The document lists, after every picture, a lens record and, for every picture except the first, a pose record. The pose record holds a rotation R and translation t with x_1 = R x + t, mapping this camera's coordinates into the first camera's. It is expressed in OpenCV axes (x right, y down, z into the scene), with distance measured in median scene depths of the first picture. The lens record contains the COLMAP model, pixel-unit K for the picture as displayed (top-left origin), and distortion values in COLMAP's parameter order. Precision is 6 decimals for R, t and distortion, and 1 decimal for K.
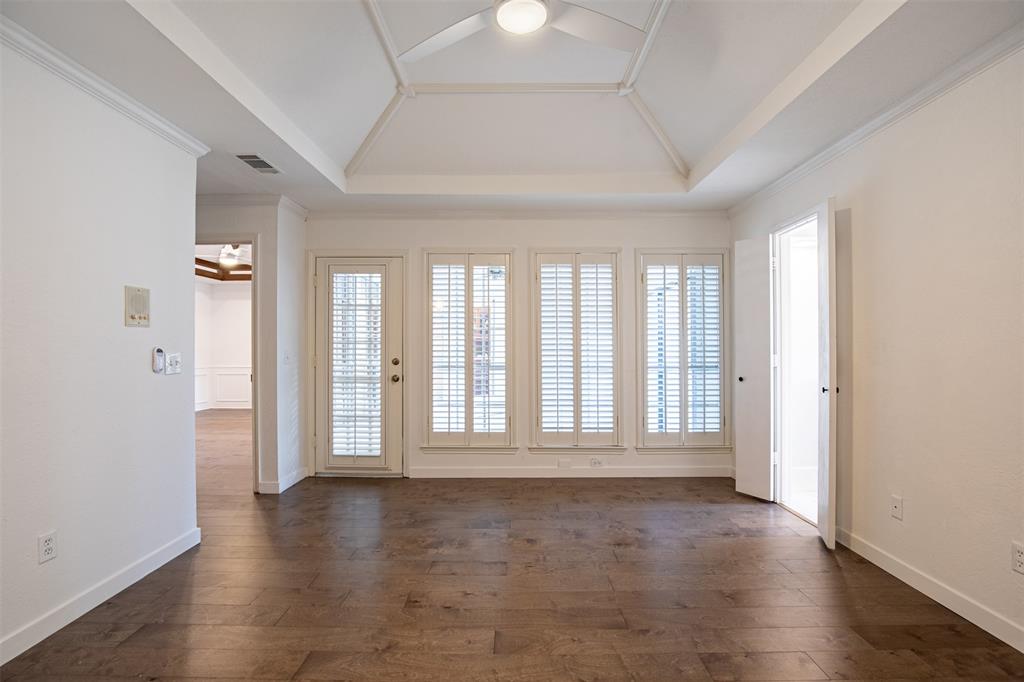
lens RADIAL K [[465.2, 0, 510.9], [0, 465.2, 343.1], [0, 0, 1]] dist [-0.022669, 0.001455]
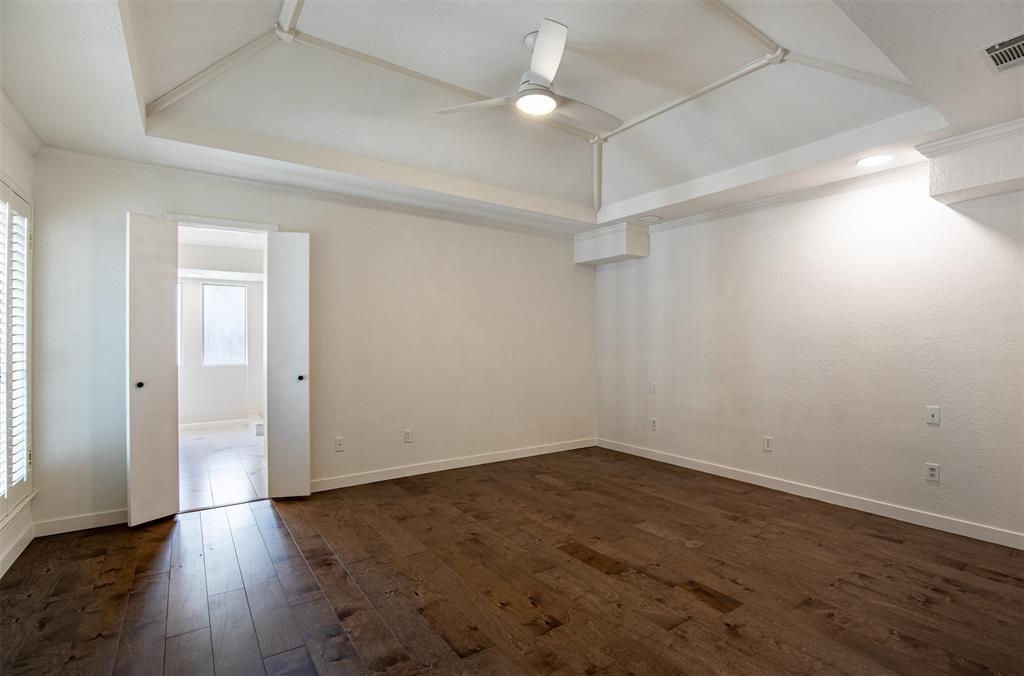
lens RADIAL K [[465.2, 0, 510.5], [0, 465.2, 342.4], [0, 0, 1]] dist [-0.022669, 0.001455]
pose [[-0.568794, 0.001676, 0.822478, -0.958794], [-0.004588, 0.999976, -0.005210, 0.008215], [-0.822467, -0.006737, -0.568772, 1.655433]]
